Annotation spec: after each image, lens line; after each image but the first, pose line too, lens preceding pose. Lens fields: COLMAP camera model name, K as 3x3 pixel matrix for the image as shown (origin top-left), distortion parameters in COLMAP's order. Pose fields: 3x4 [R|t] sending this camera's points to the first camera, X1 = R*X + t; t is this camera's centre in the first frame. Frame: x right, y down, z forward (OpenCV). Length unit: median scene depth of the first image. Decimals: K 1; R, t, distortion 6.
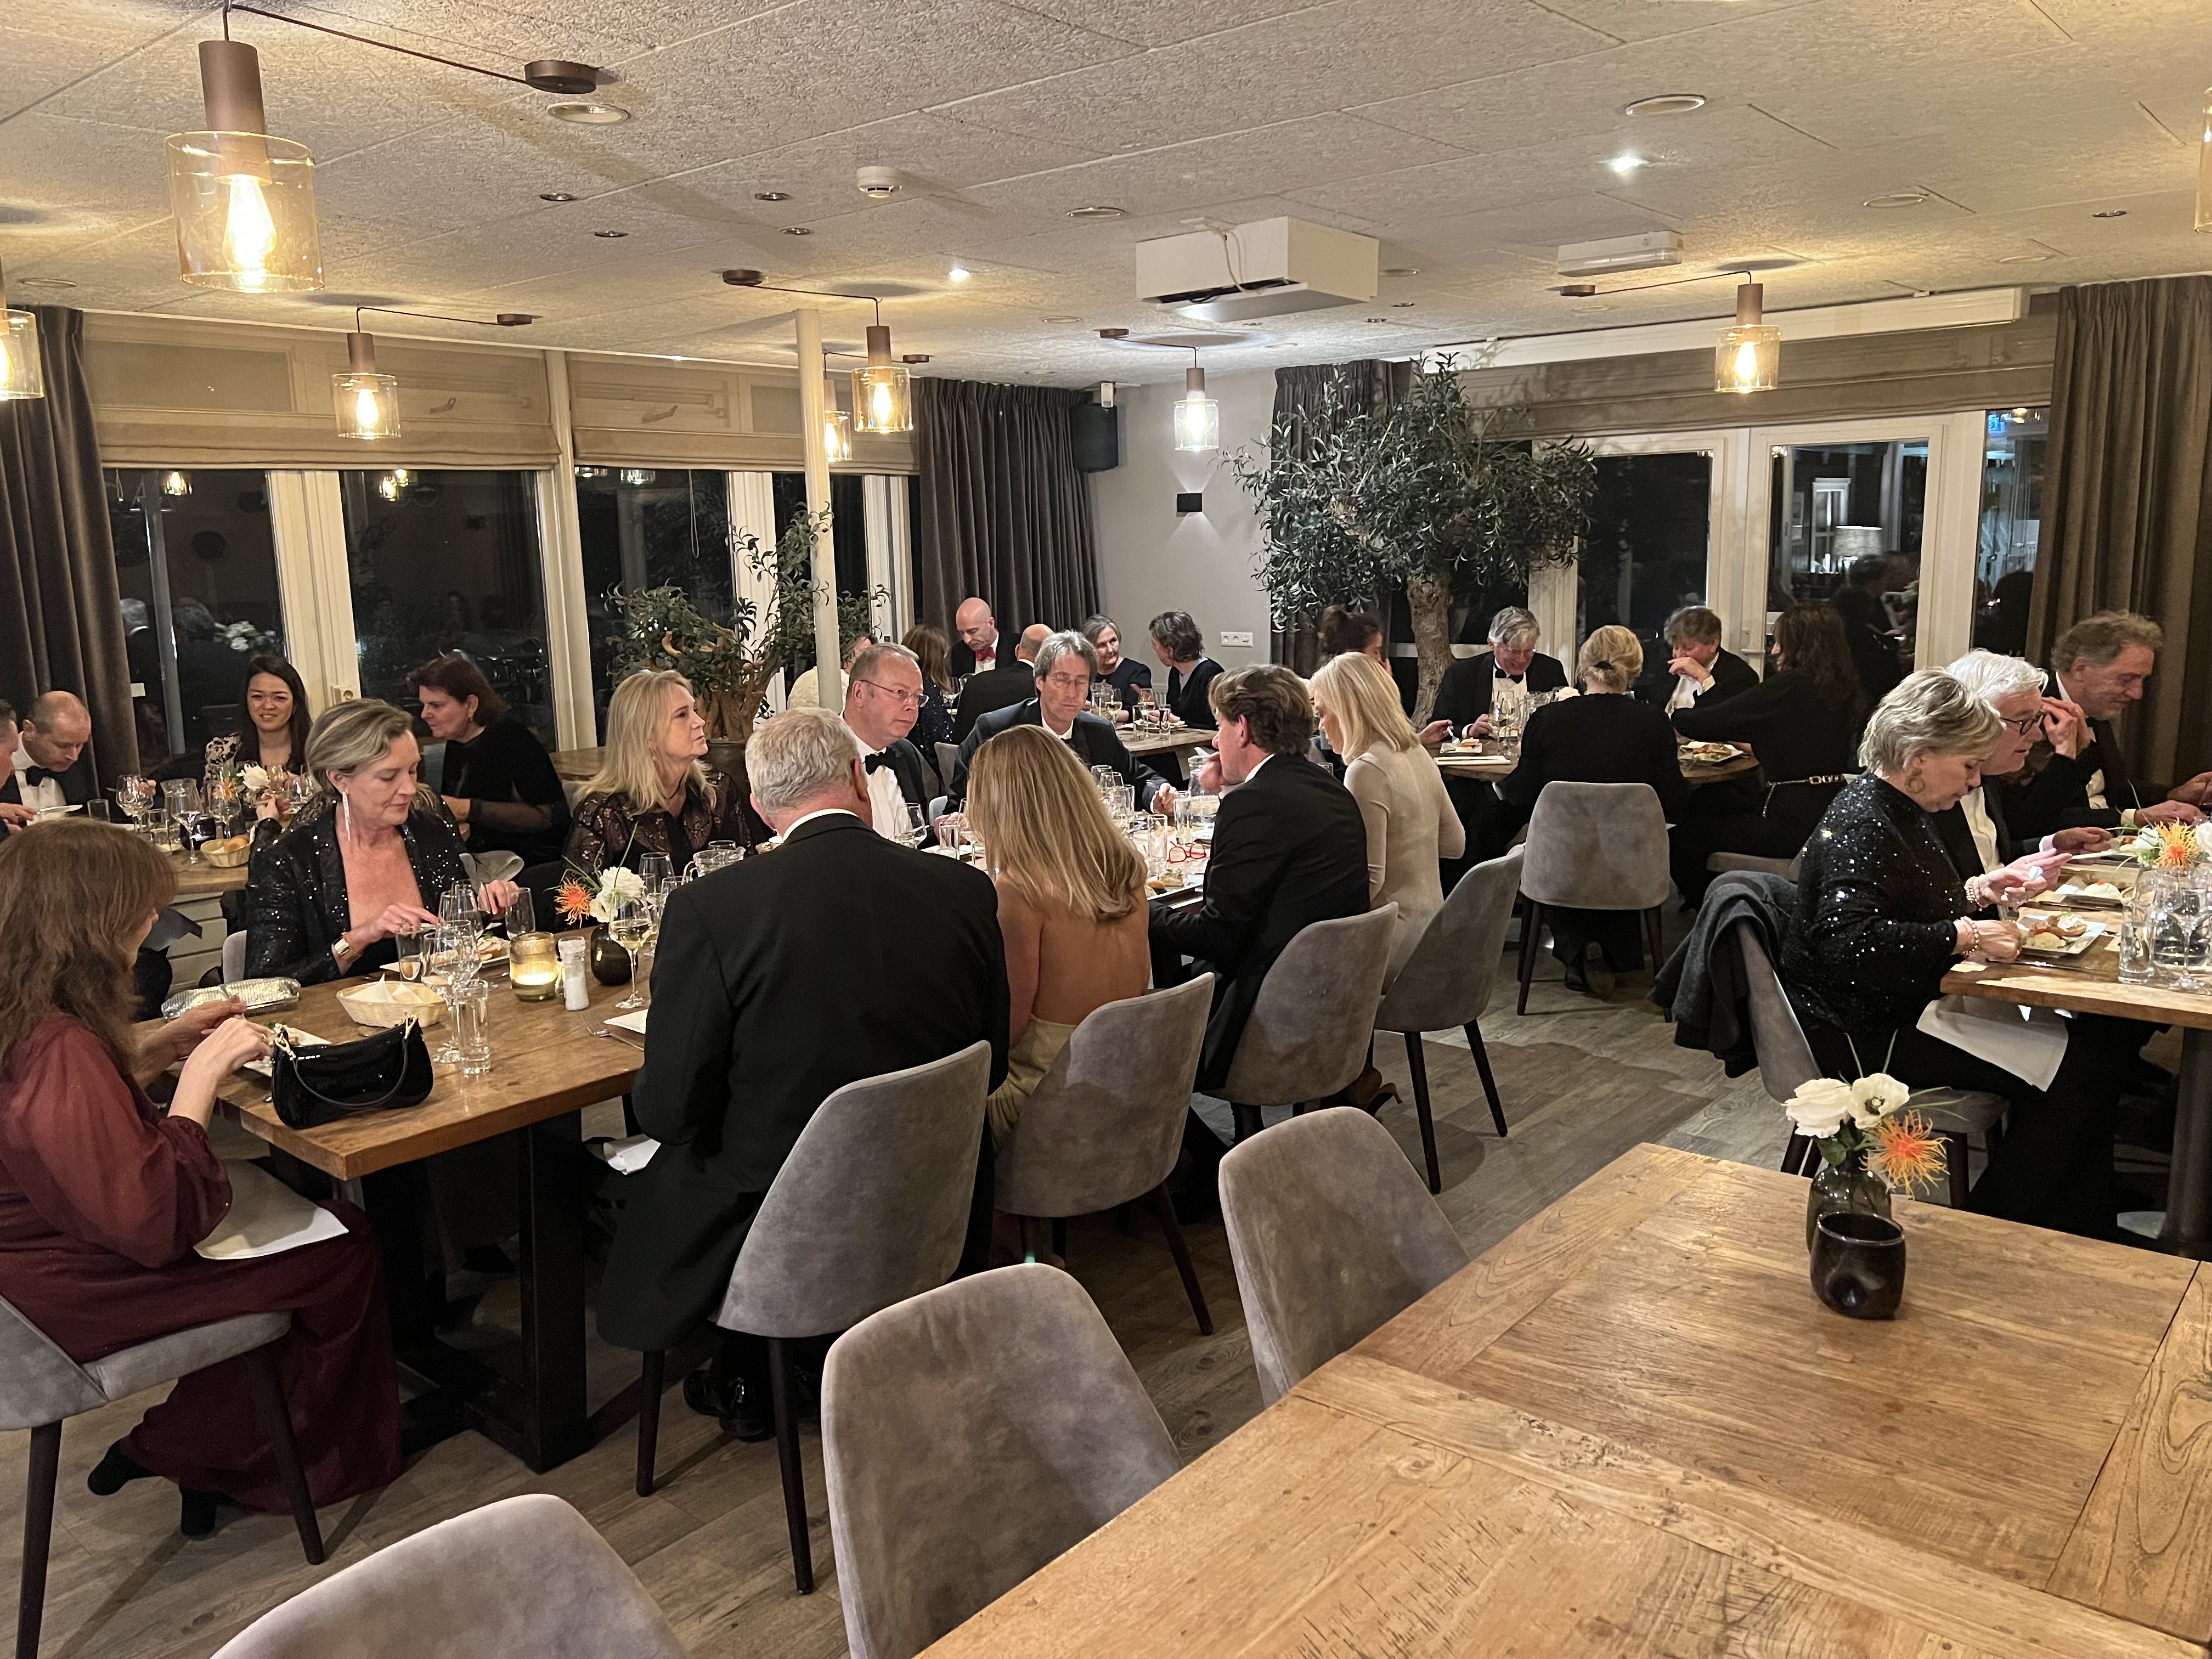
lens RADIAL K [[1652.7, 0, 1125.7], [0, 1652.7, 836.3], [0, 0, 1]] dist [0.046319, -0.046621]
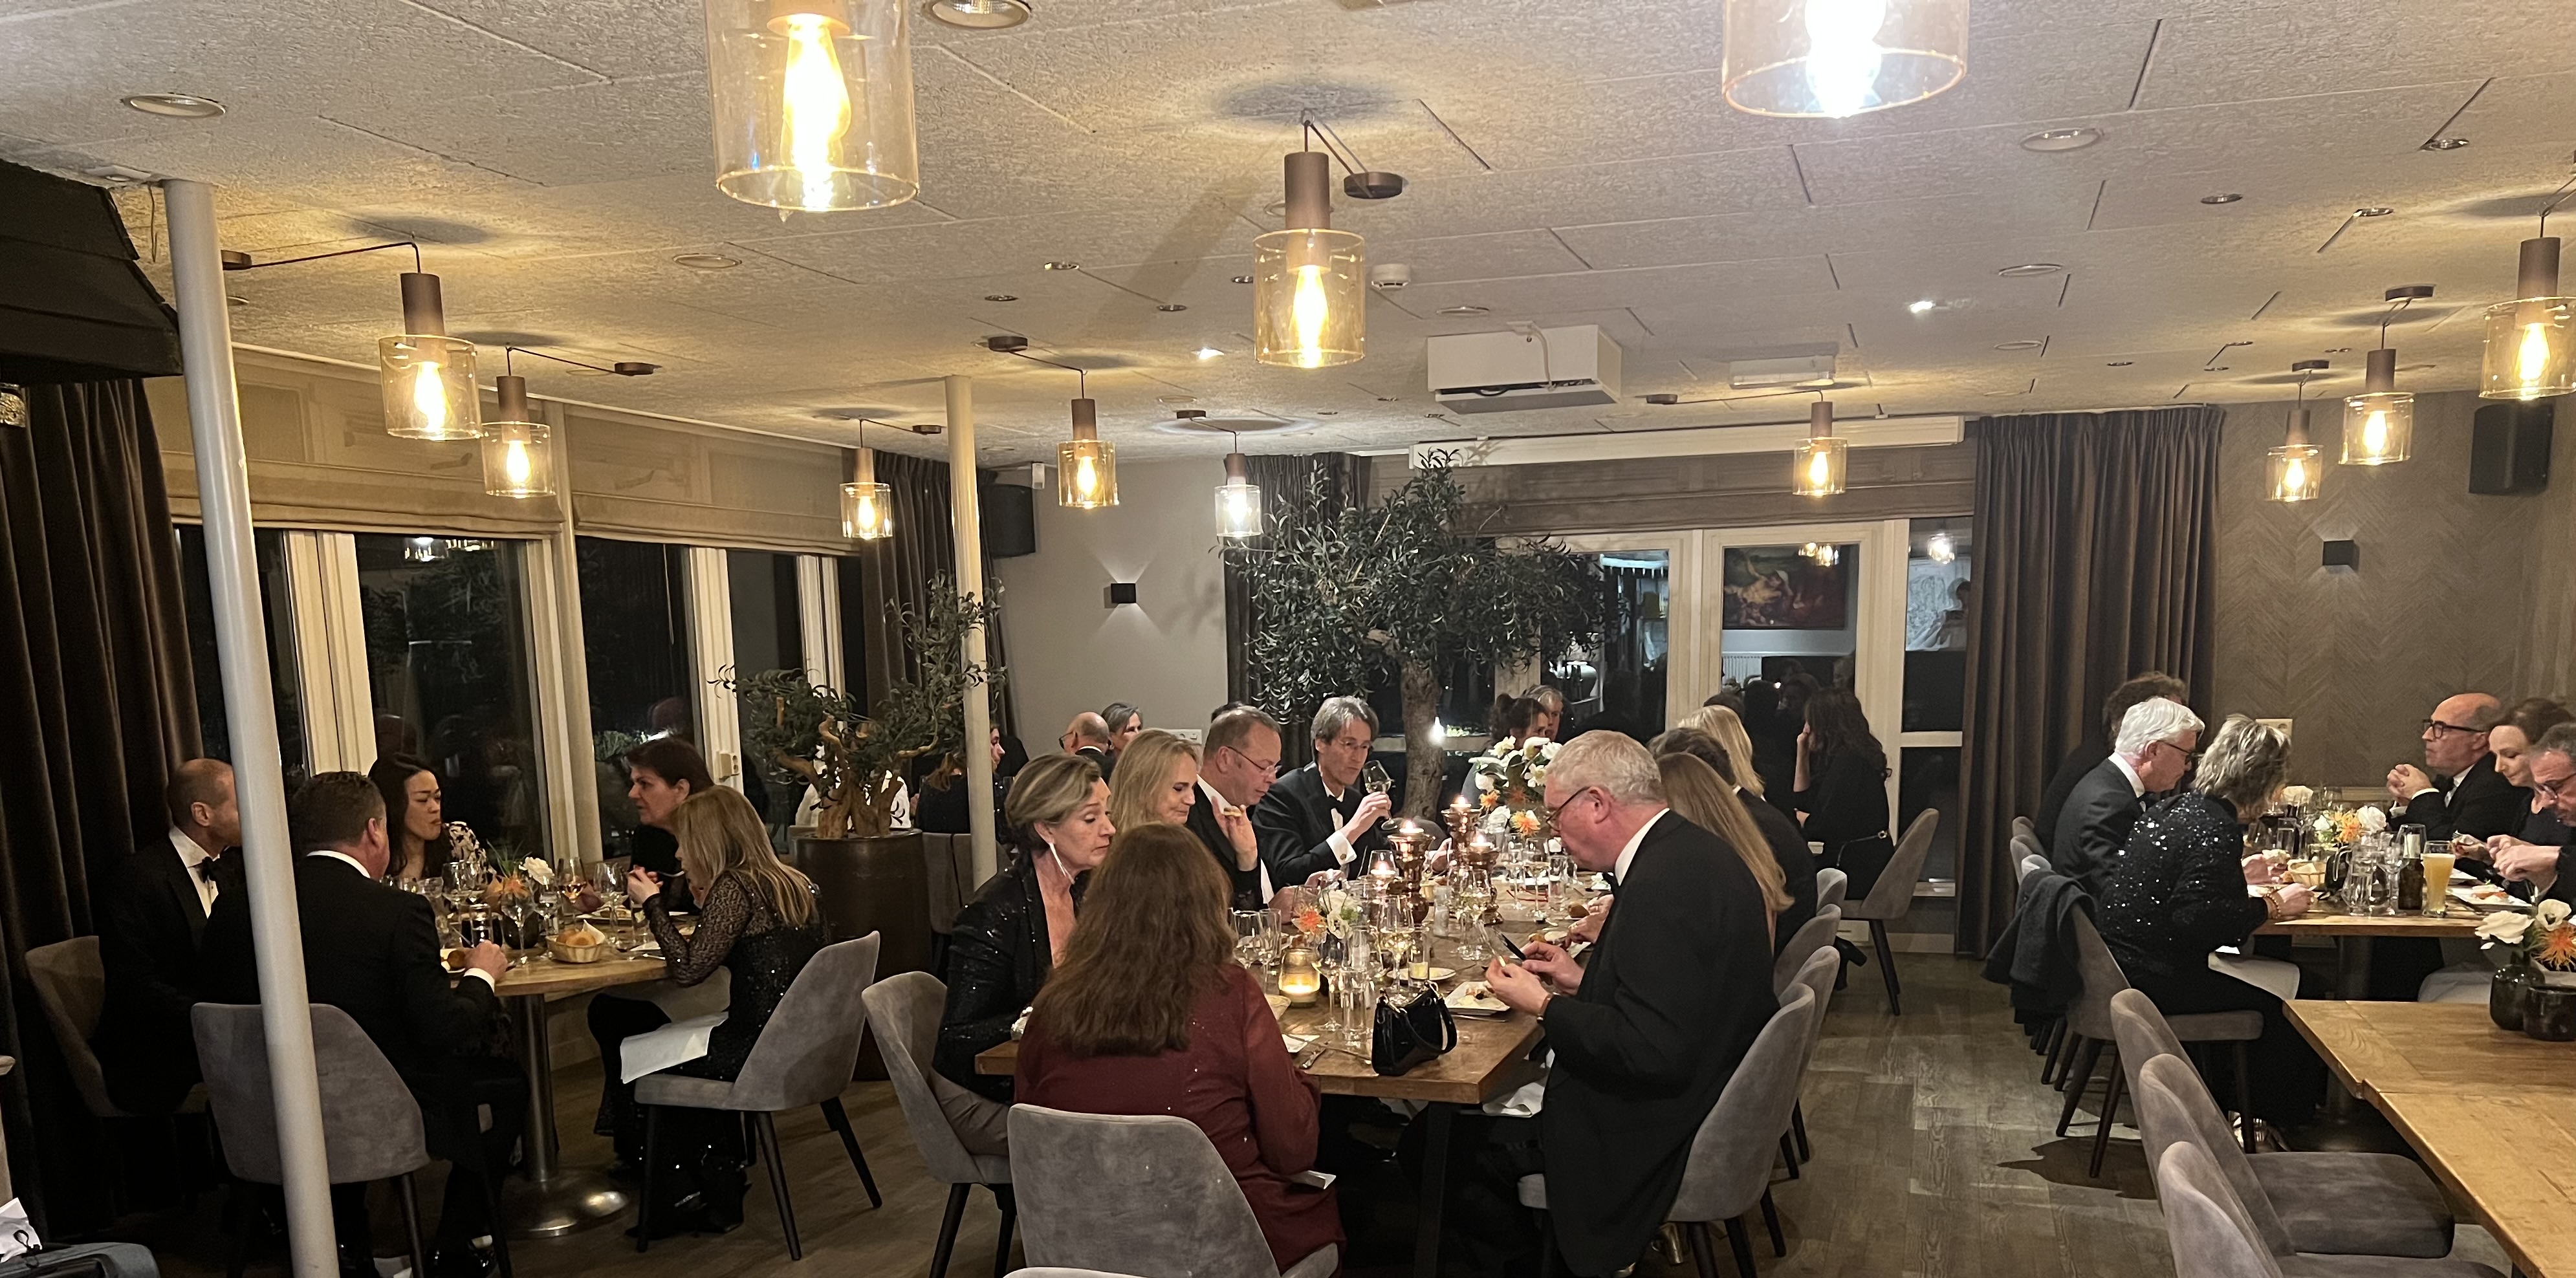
lens RADIAL K [[1952.4, 0, 1323.9], [0, 1952.4, 1014.7], [0, 0, 1]] dist [0.046793, -0.037847]
pose [[0.918713, -0.069797, 0.388710, -0.474085], [0.069362, 0.997476, 0.015172, 0.046404], [-0.388788, 0.013023, 0.921235, -0.115551]]
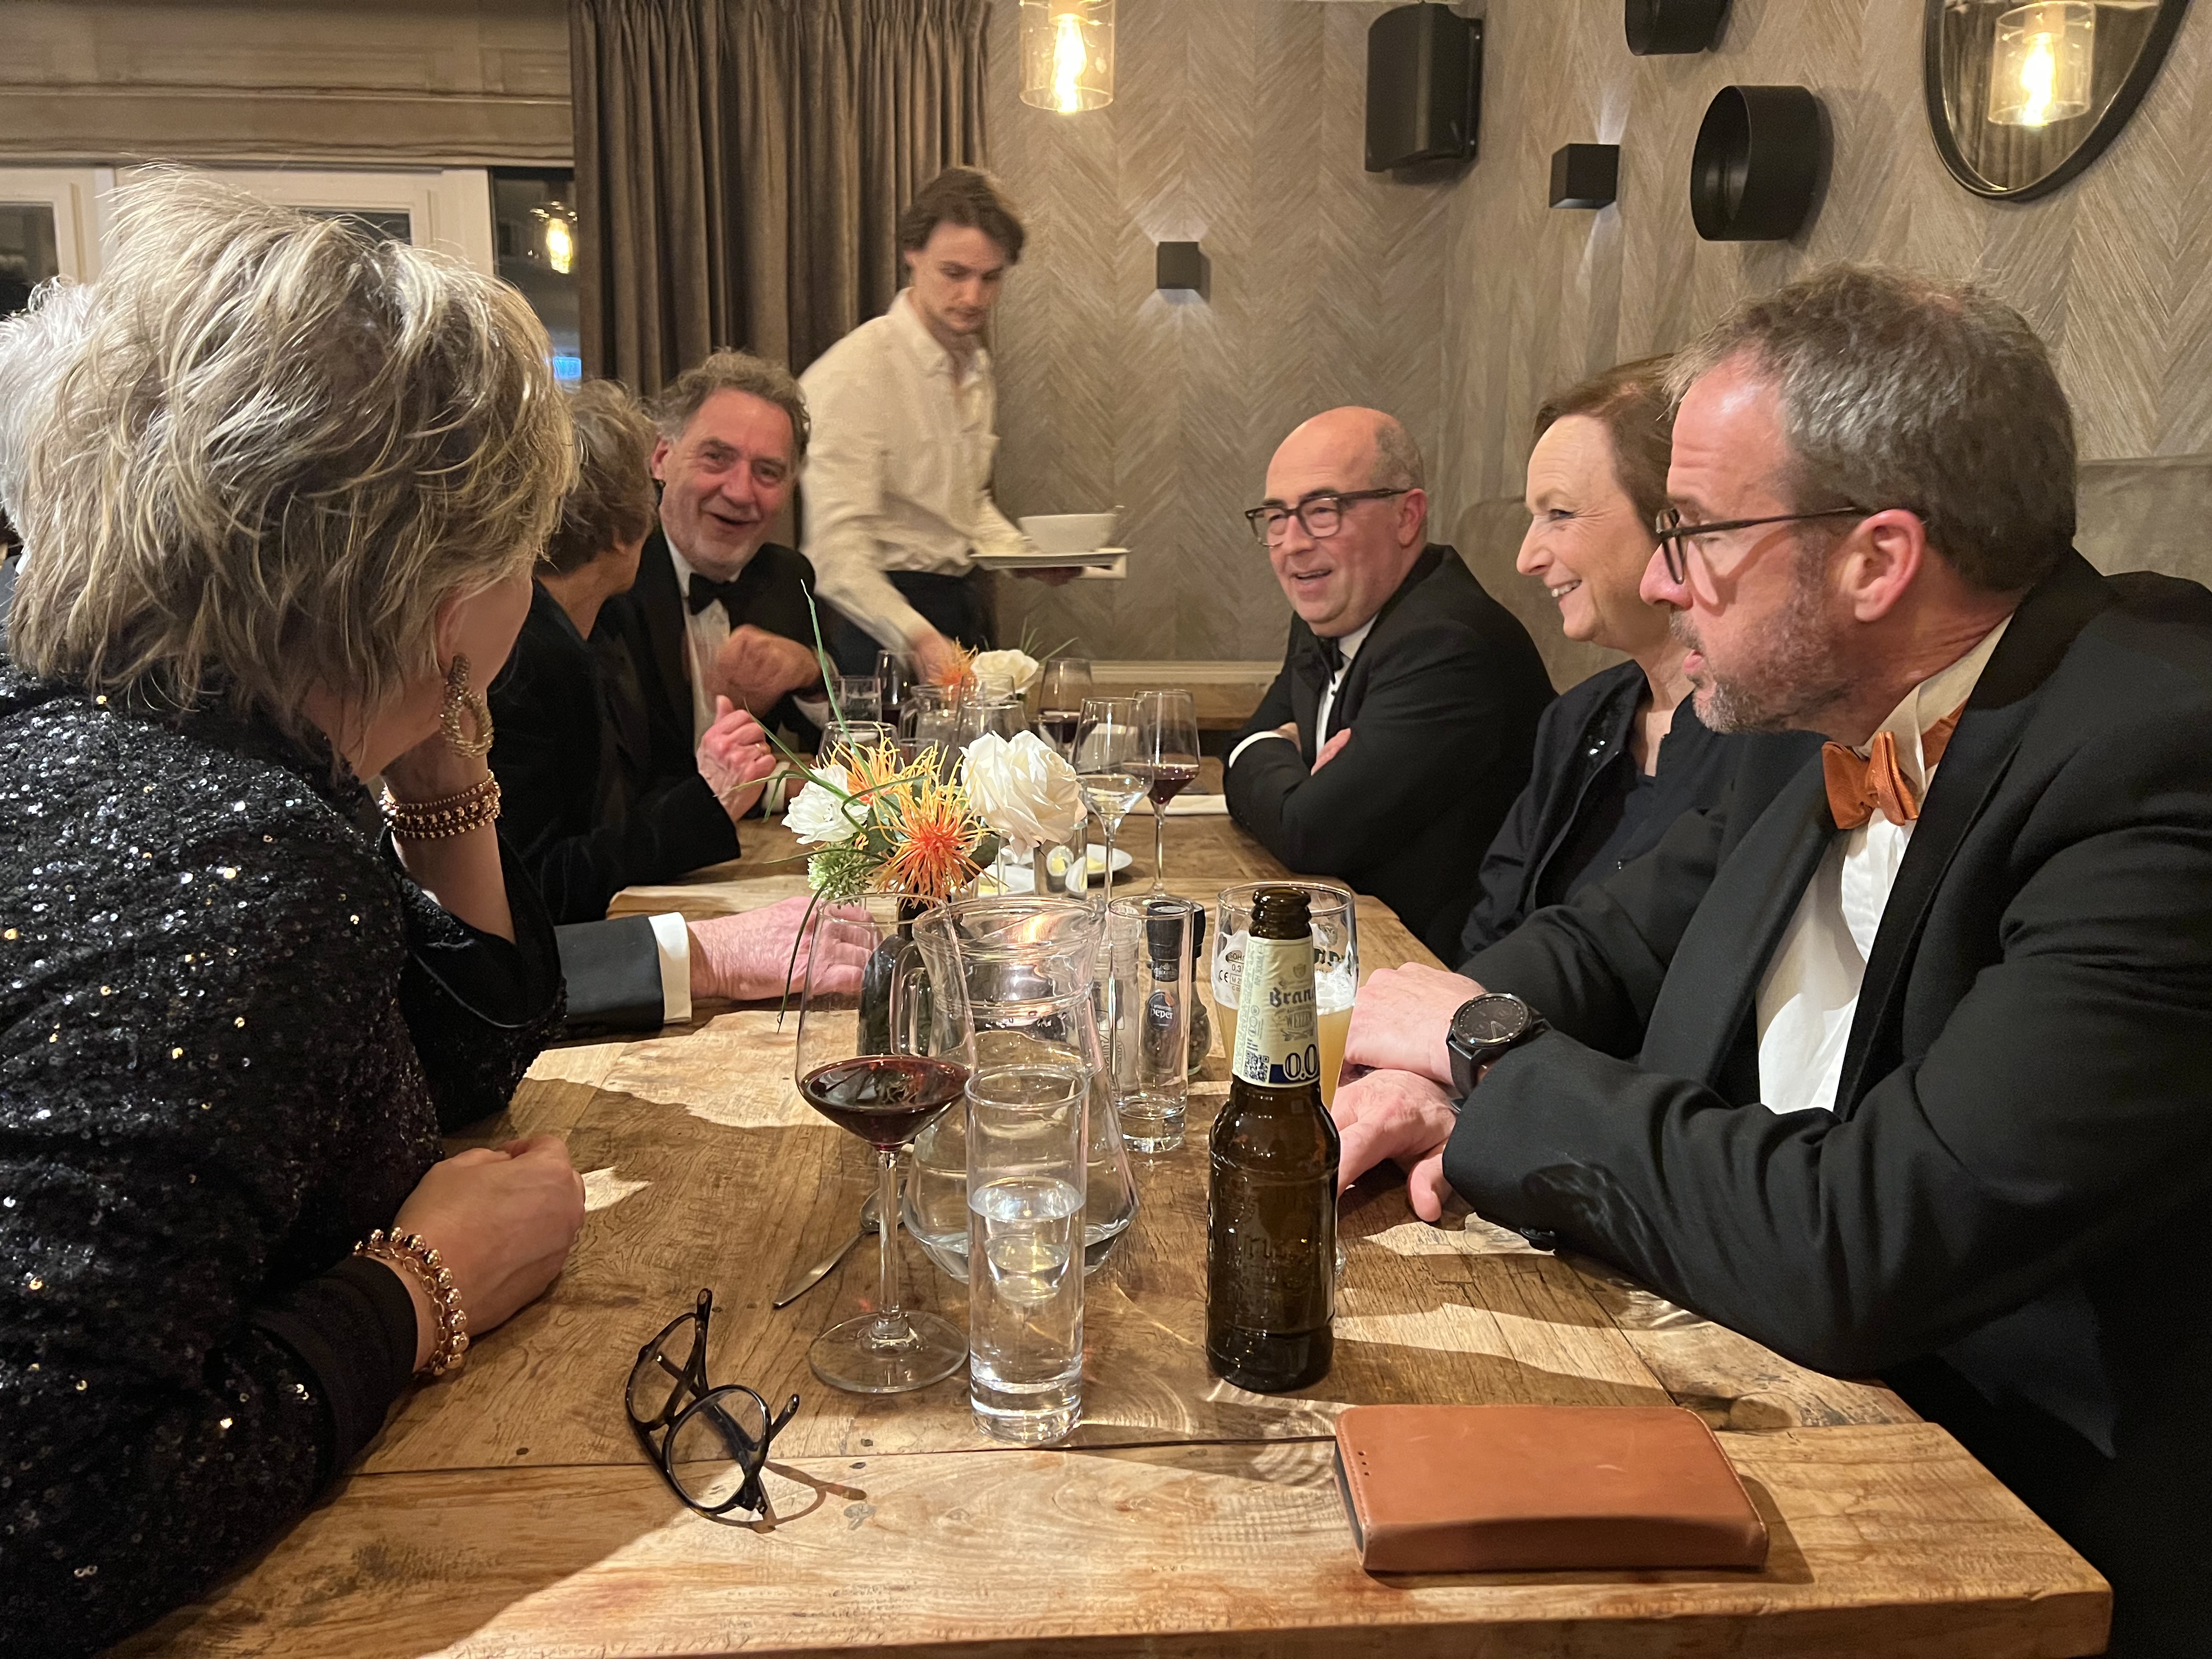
lens RADIAL K [[1652.7, 0, 1094.6], [0, 1652.7, 842.1], [0, 0, 1]] dist [0.046319, -0.046621]
pose [[0.727070, -0.095300, 0.679917, 0.251161], [0.097798, 0.994597, 0.034827, 0.004067], [-0.679563, 0.041173, 0.732461, 0.427449]]
